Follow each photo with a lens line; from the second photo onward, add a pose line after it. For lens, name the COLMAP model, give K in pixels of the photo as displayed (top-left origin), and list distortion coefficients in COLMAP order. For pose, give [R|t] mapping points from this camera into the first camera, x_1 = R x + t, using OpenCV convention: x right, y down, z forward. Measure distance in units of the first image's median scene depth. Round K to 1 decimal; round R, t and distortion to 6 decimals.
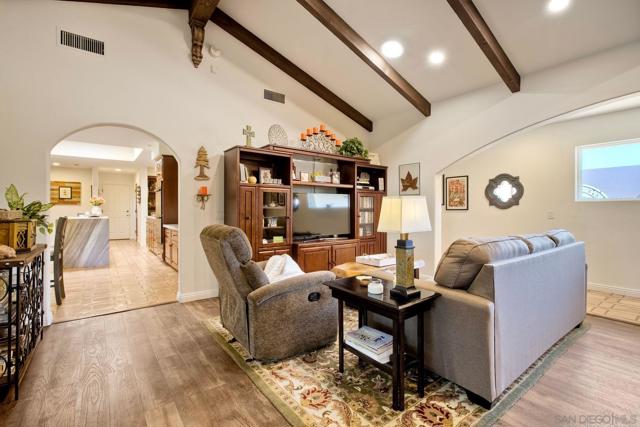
lens RADIAL K [[294.7, 0, 325.7], [0, 294.7, 209.4], [0, 0, 1]] dist [-0.009194, 0.001958]
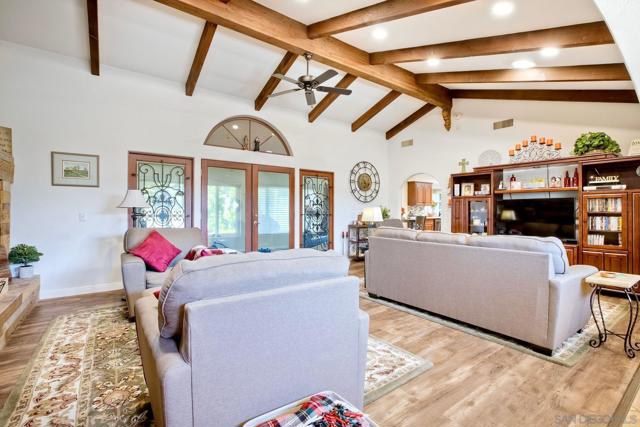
lens RADIAL K [[294.7, 0, 323.8], [0, 294.7, 212.6], [0, 0, 1]] dist [-0.009194, 0.001958]
pose [[-0.022580, 0.002252, -0.999743, 0.534254], [-0.004798, 0.999986, 0.002361, -0.000749], [0.999734, 0.004850, -0.022568, 0.124351]]
